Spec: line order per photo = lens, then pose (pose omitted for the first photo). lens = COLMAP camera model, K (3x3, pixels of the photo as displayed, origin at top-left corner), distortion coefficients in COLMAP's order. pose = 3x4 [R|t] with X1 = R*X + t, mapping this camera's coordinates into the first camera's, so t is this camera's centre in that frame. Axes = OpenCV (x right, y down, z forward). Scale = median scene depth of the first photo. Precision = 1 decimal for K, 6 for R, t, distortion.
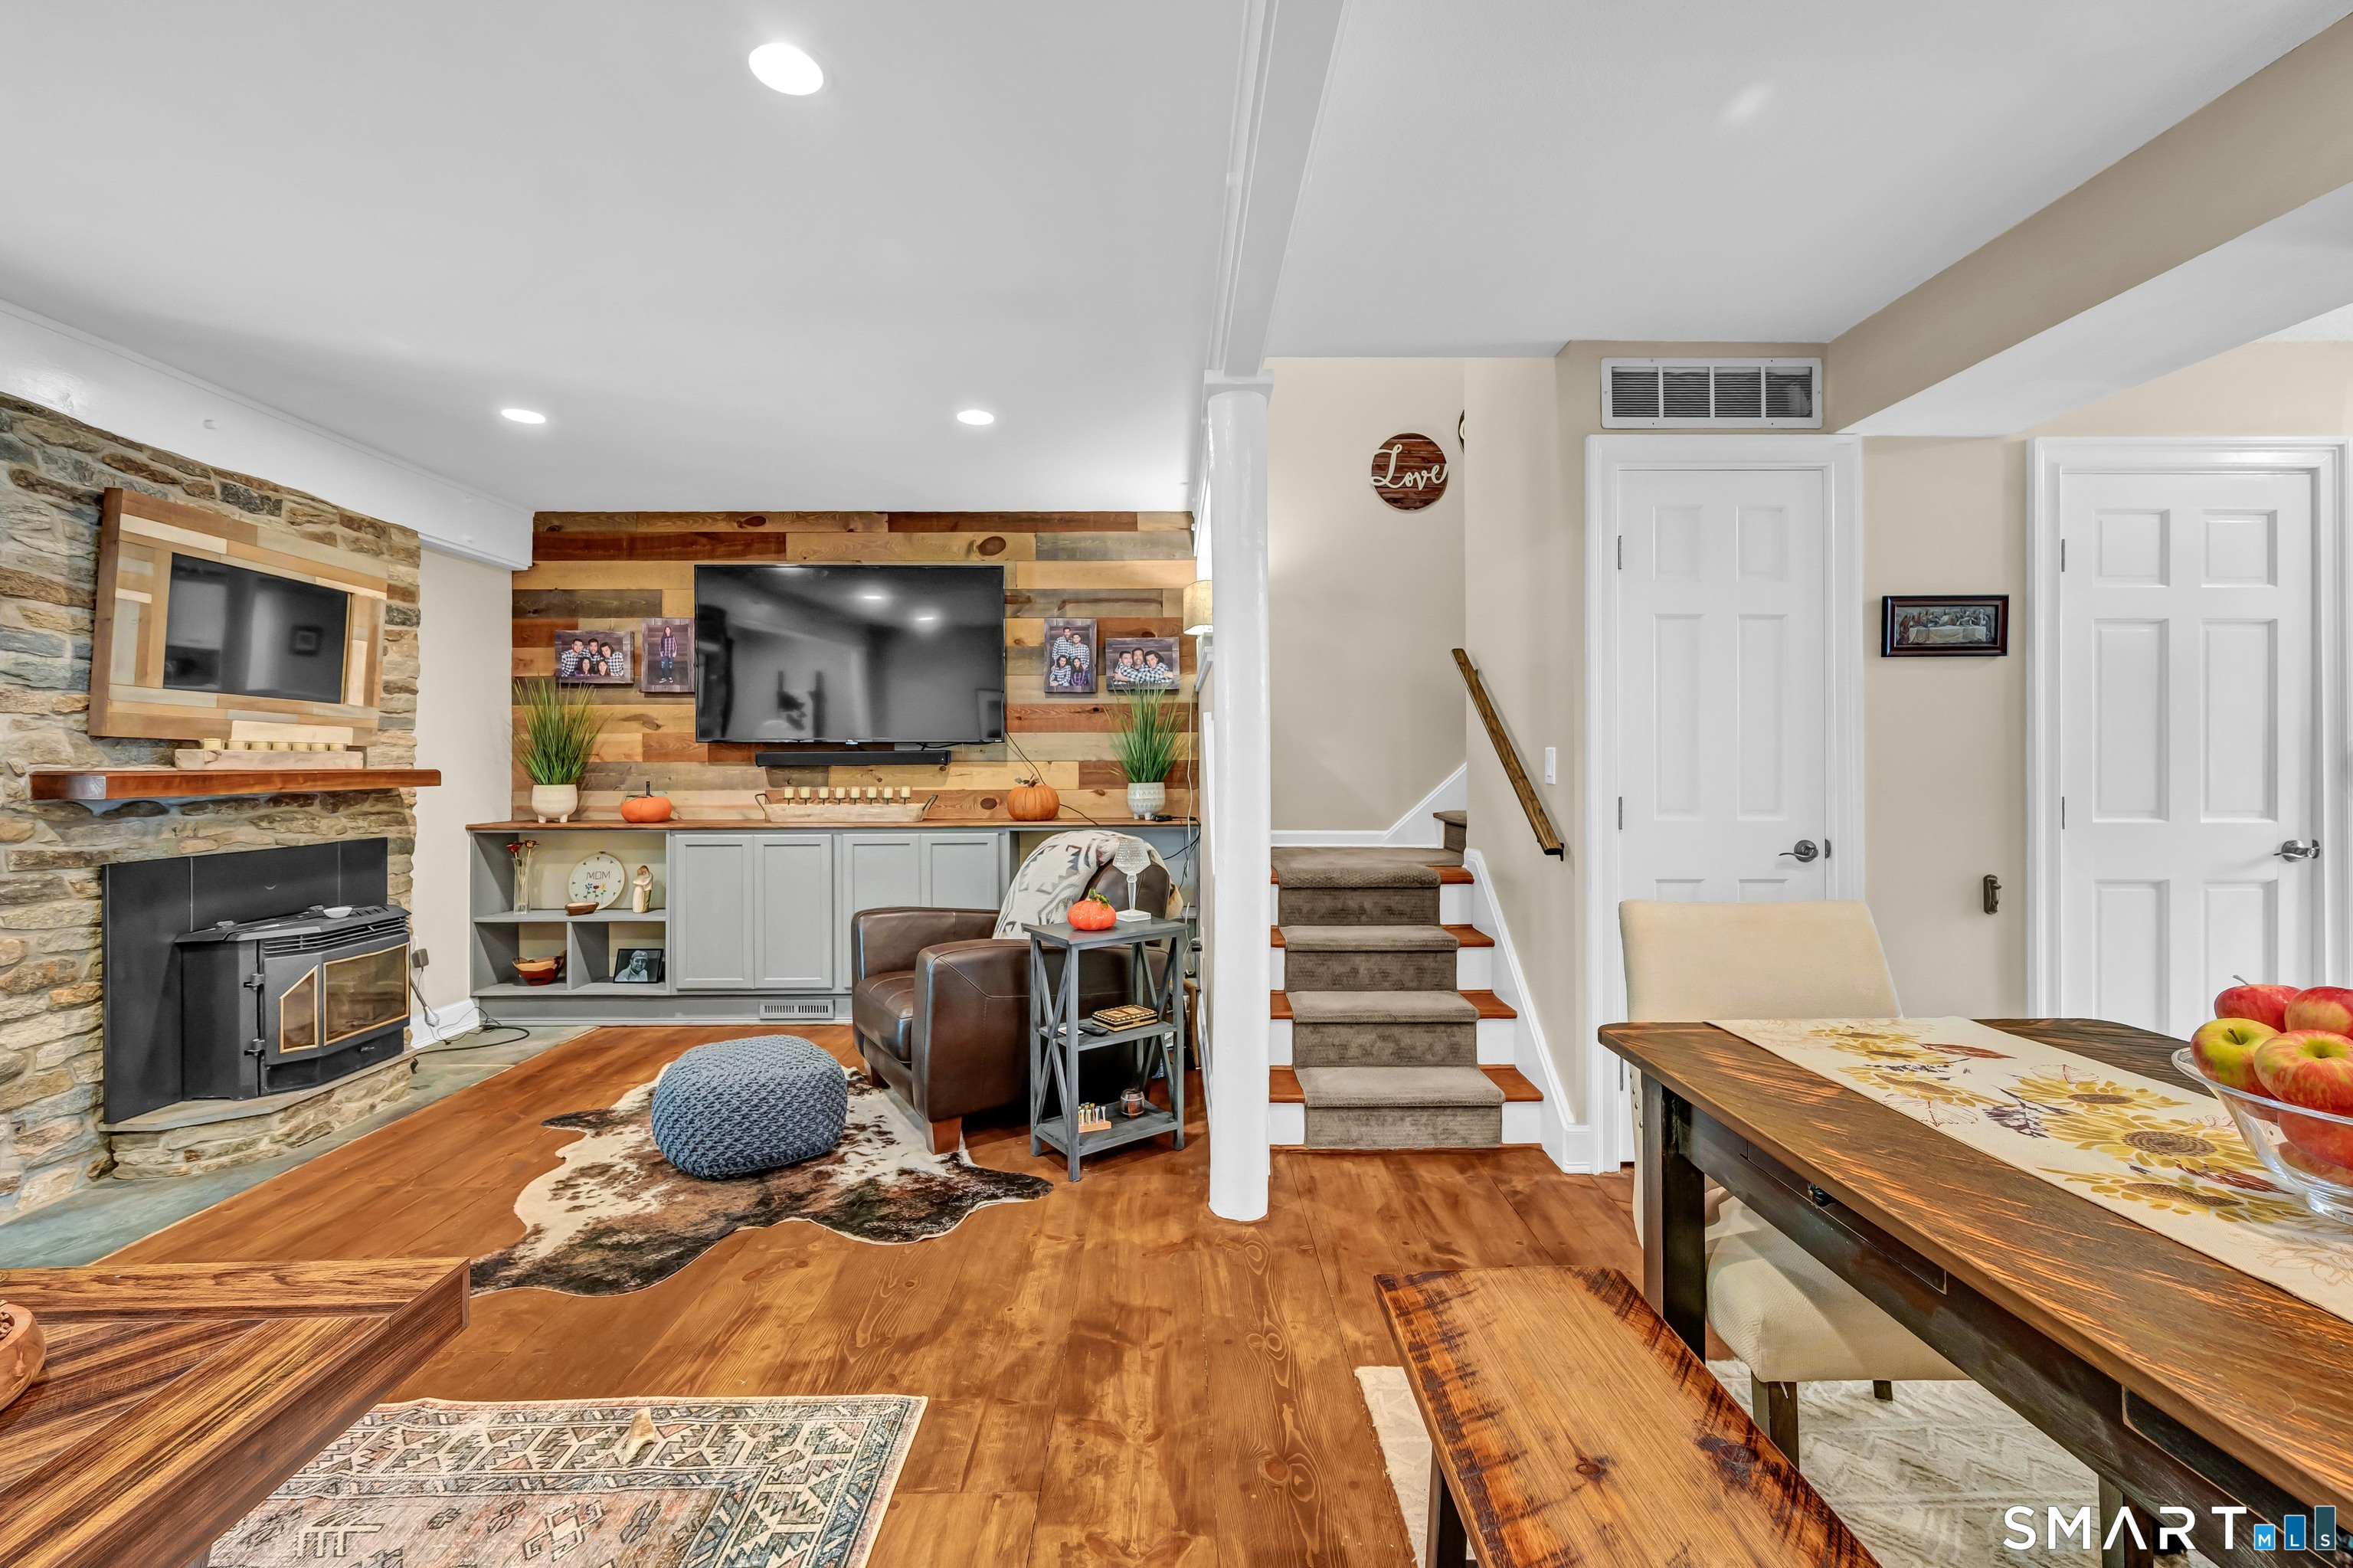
lens RADIAL K [[971.4, 0, 1185.1], [0, 971.4, 760.8], [0, 0, 1]] dist [-0.001509, -0.000120]
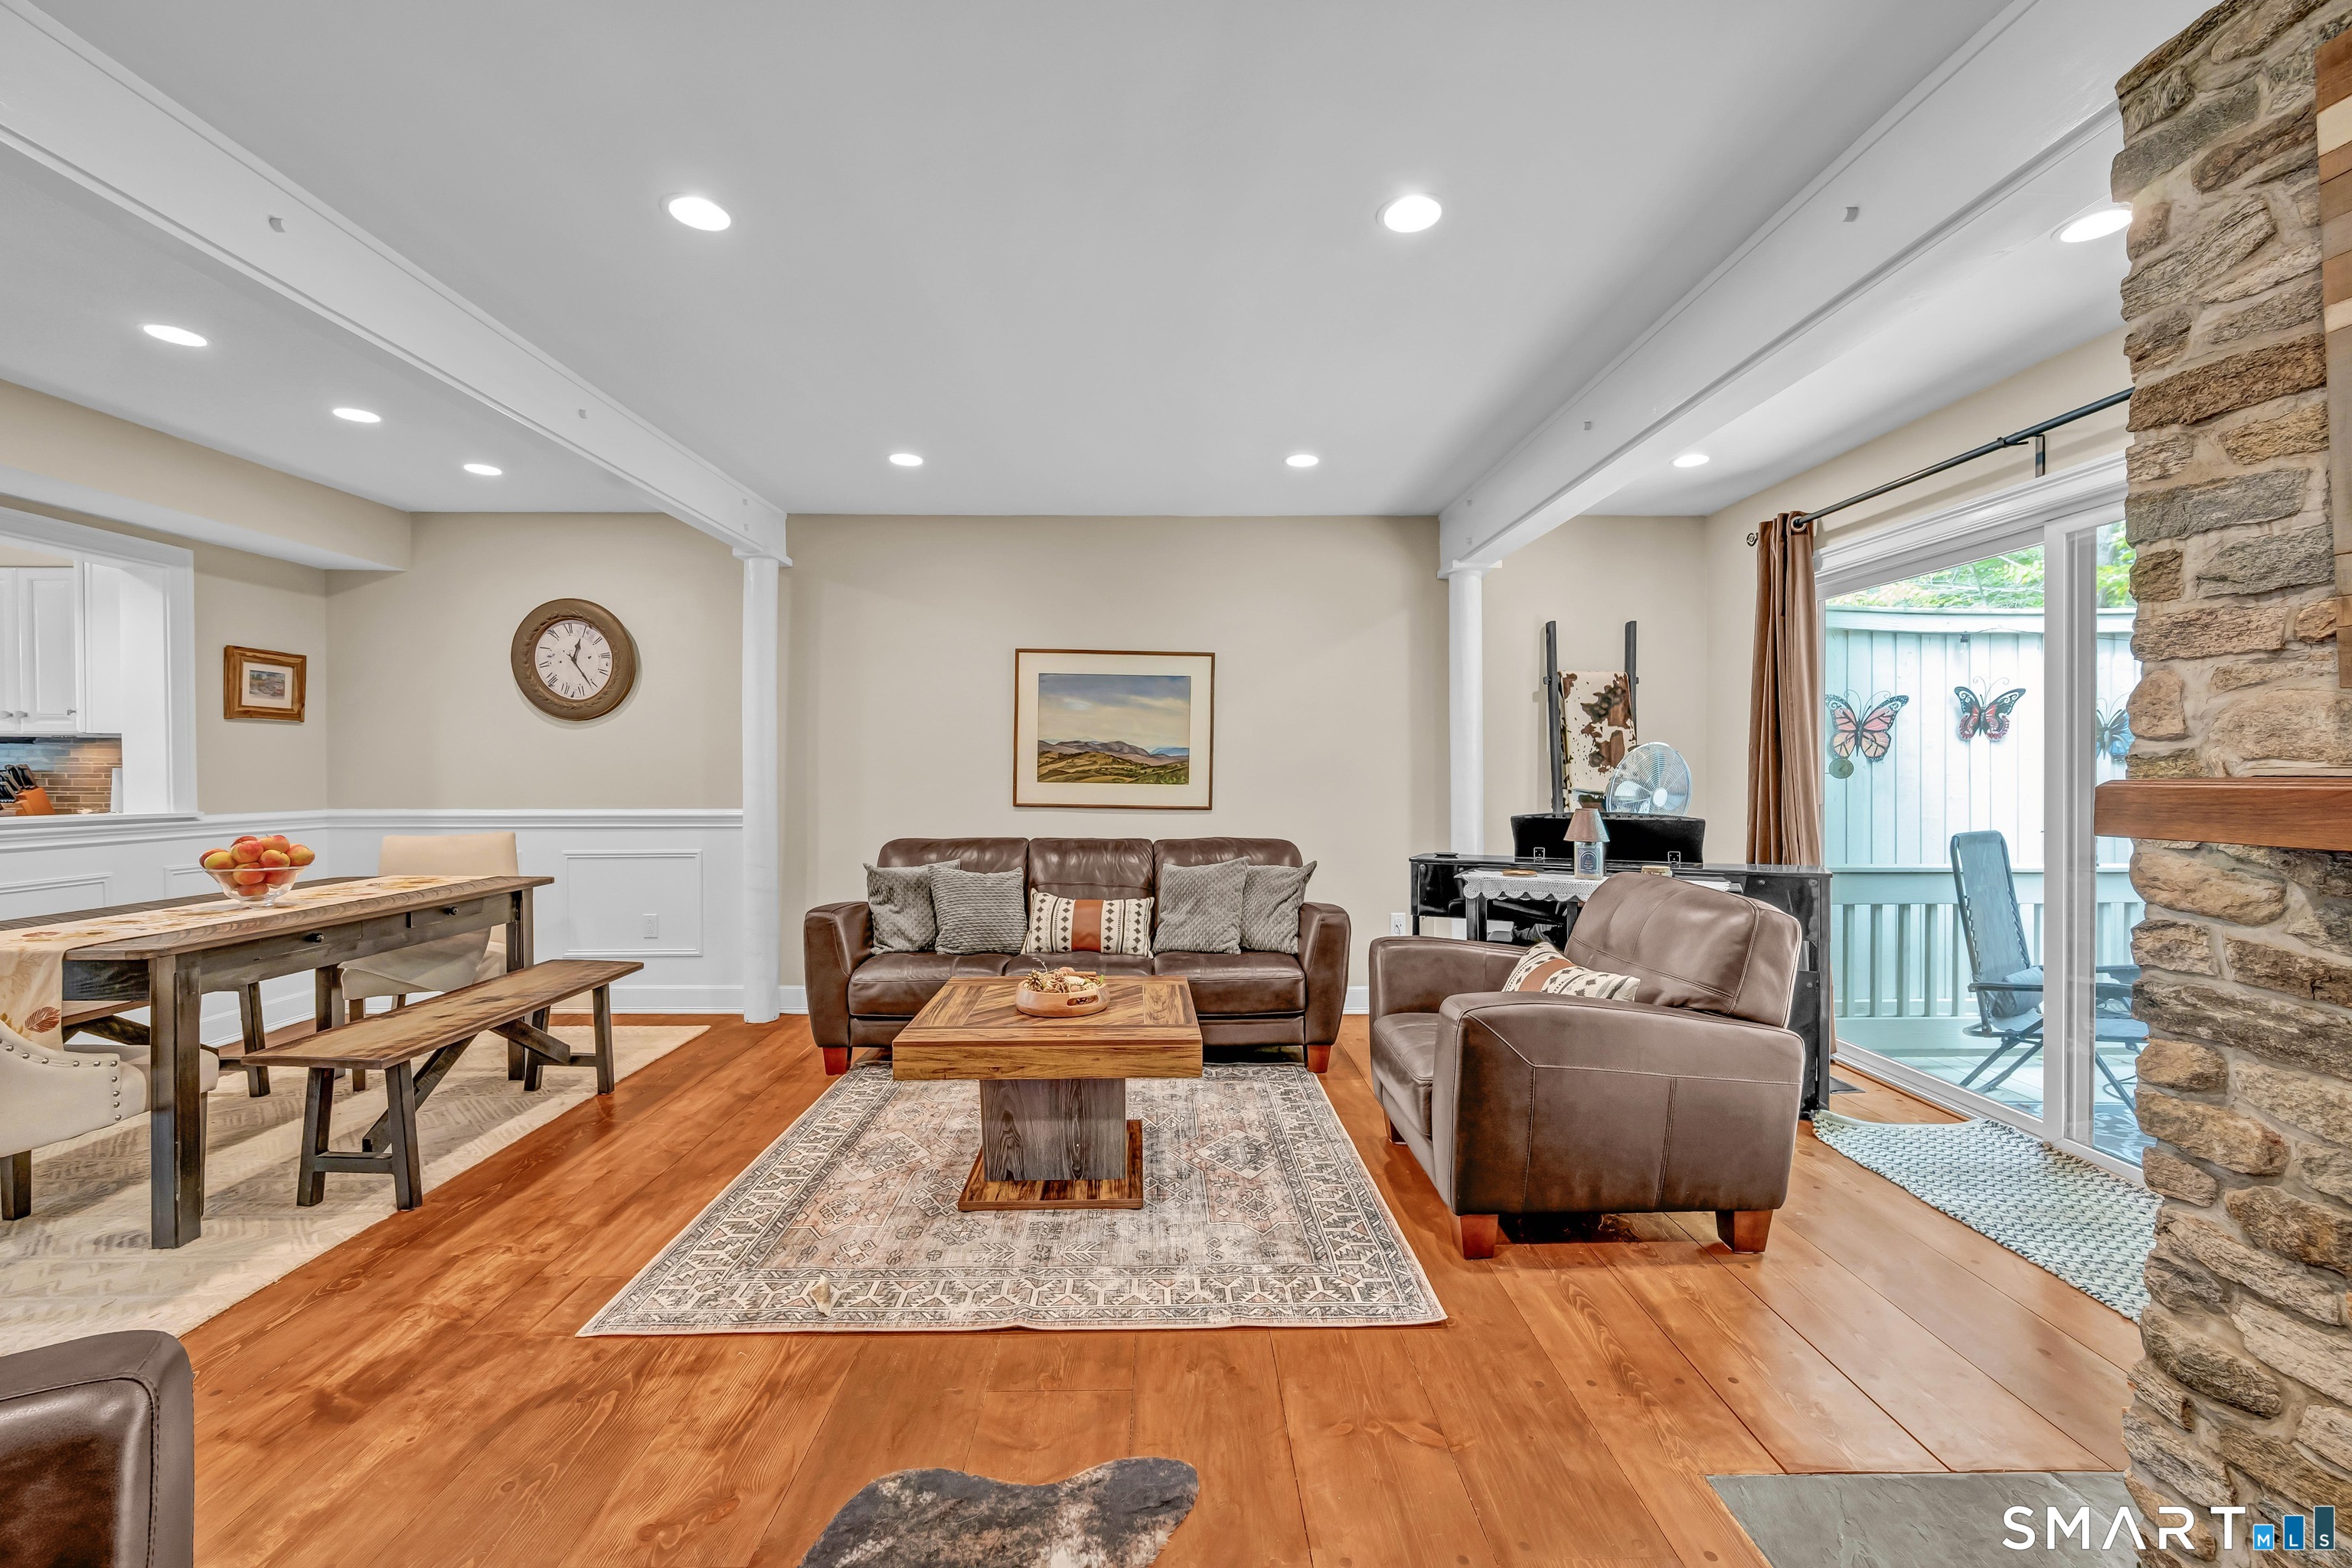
lens RADIAL K [[951.0, 0, 1174.3], [0, 951.0, 777.0], [0, 0, 1]] dist [0.000736, 0.000058]
pose [[-0.999977, 0.002713, 0.006276, -0.566329], [0.002732, 0.999991, 0.003093, 0.007485], [-0.006268, 0.003110, -0.999976, 1.228023]]
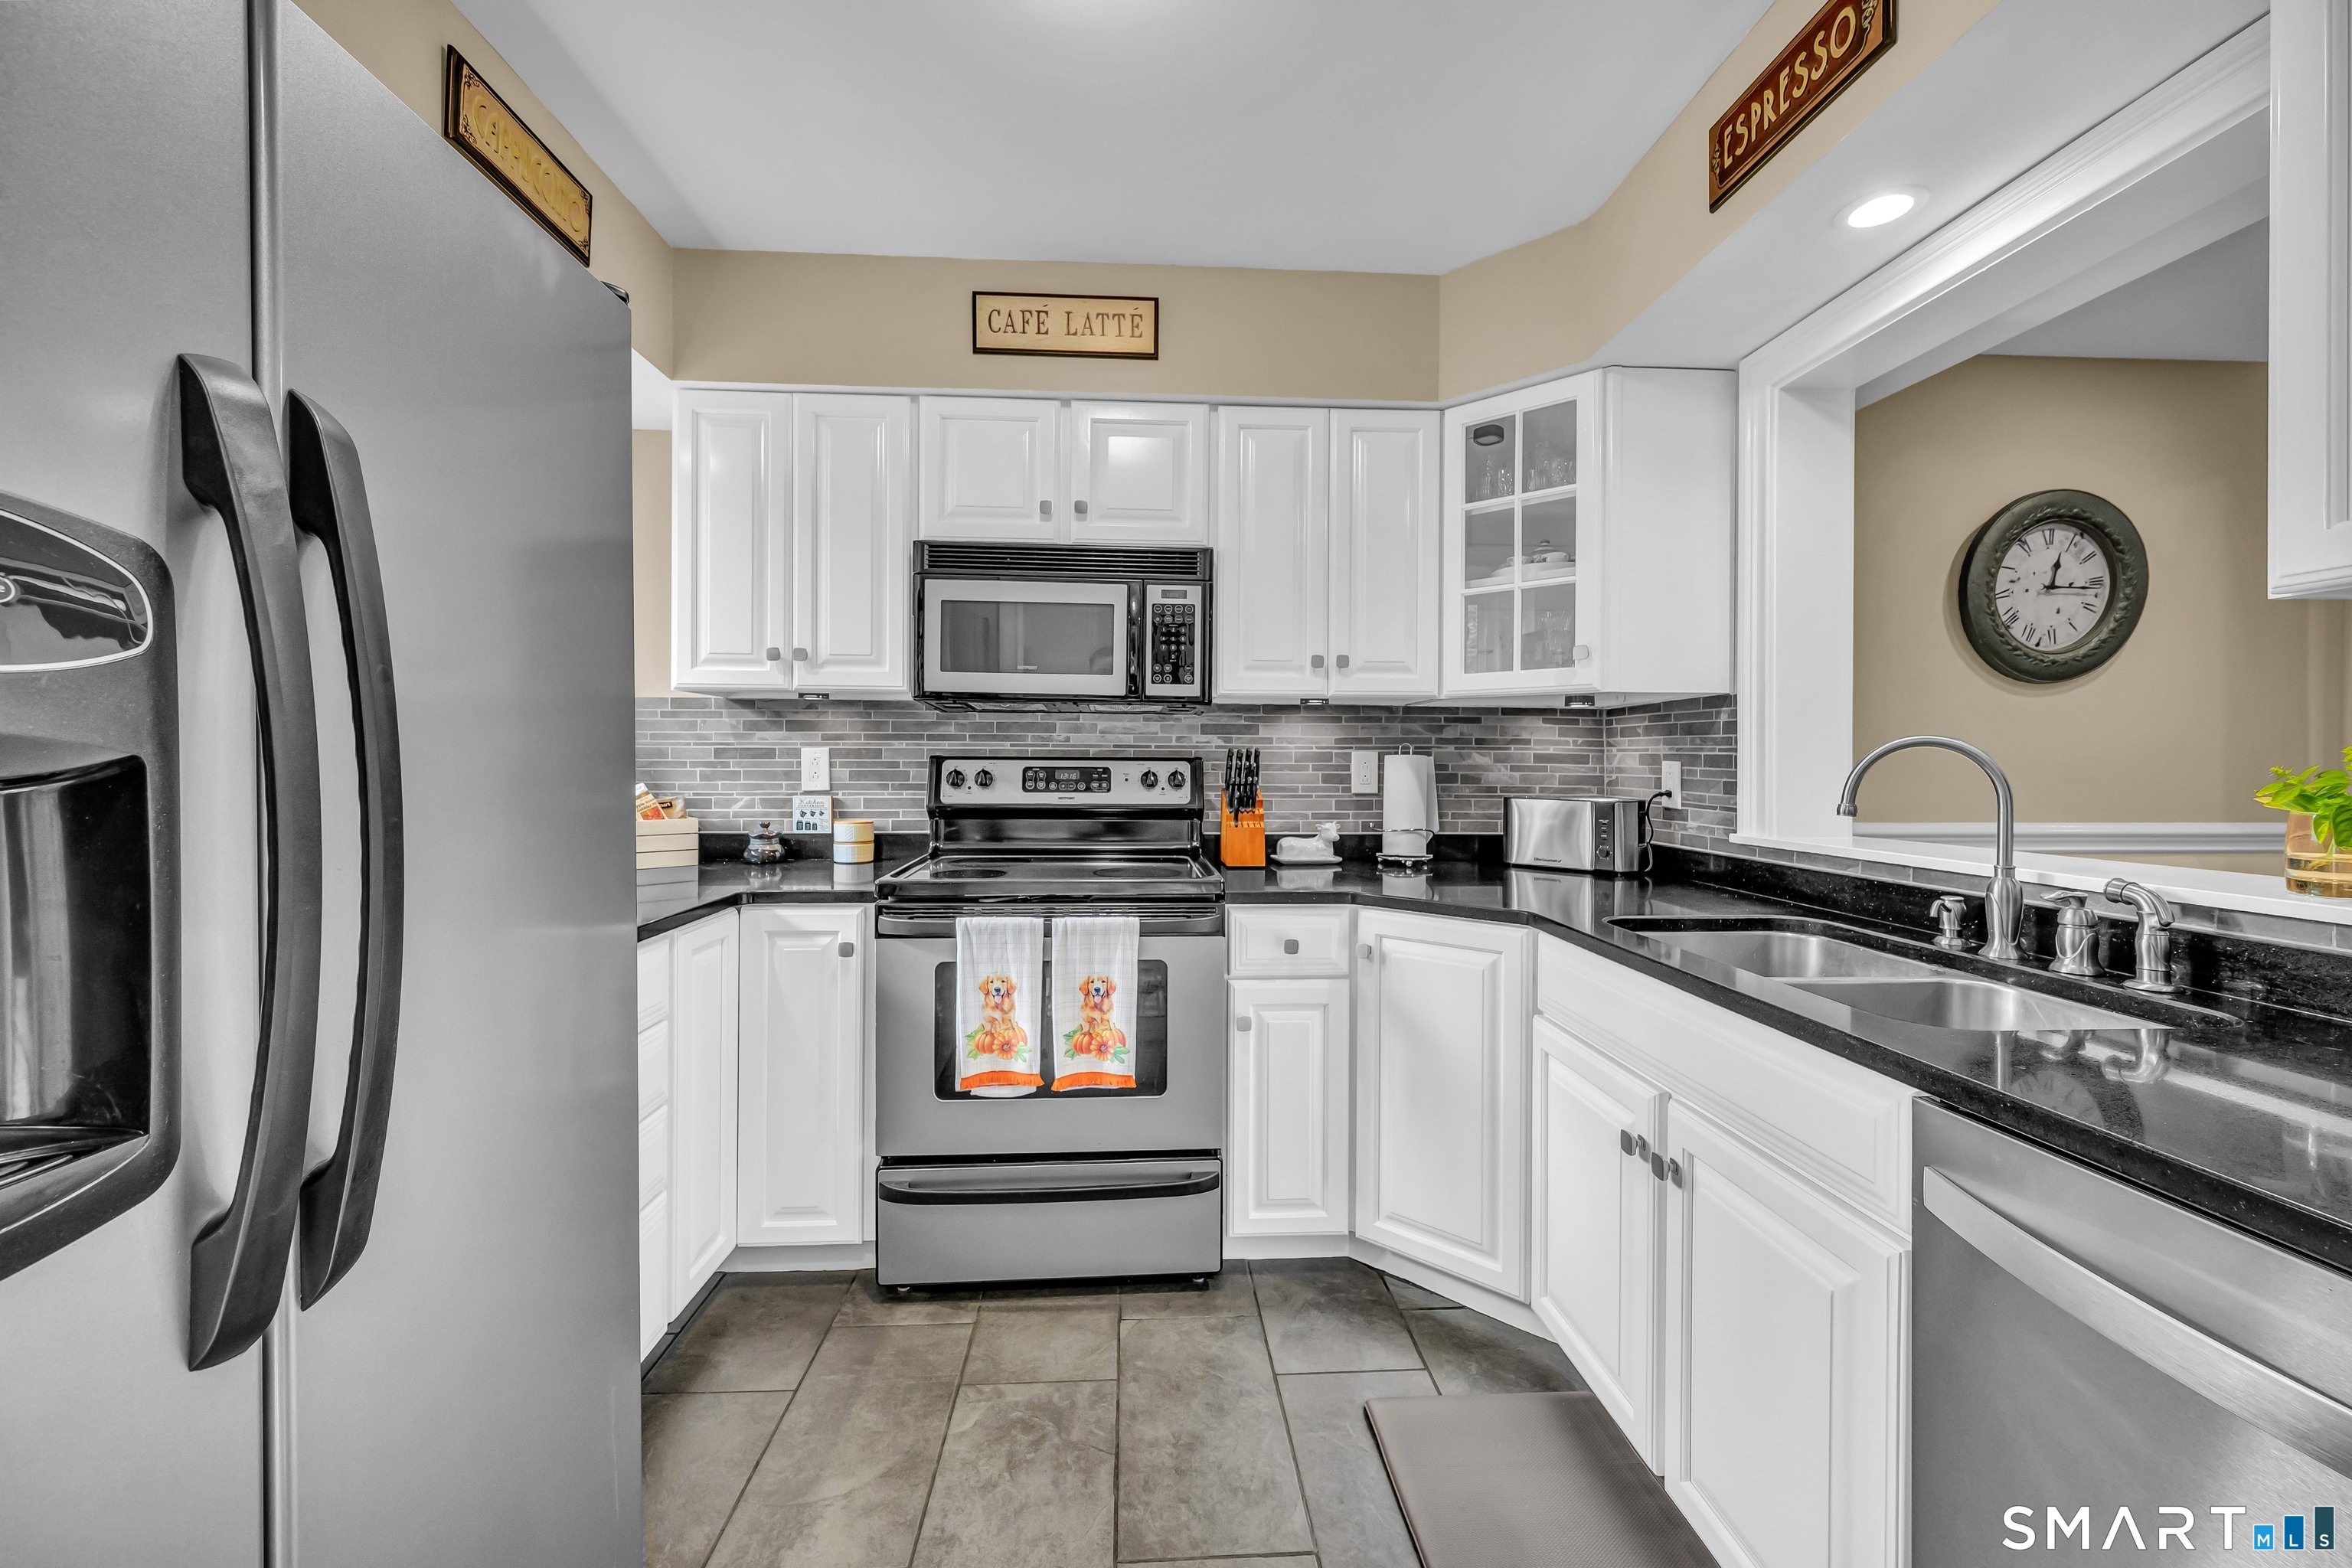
lens RADIAL K [[970.9, 0, 1184.6], [0, 970.9, 760.8], [0, 0, 1]] dist [-0.001509, -0.000120]
pose [[-0.999179, -0.000660, -0.040507, 1.259215], [-0.000518, 0.999994, -0.003519, 0.002293], [0.040509, -0.003495, -0.999173, 0.673814]]
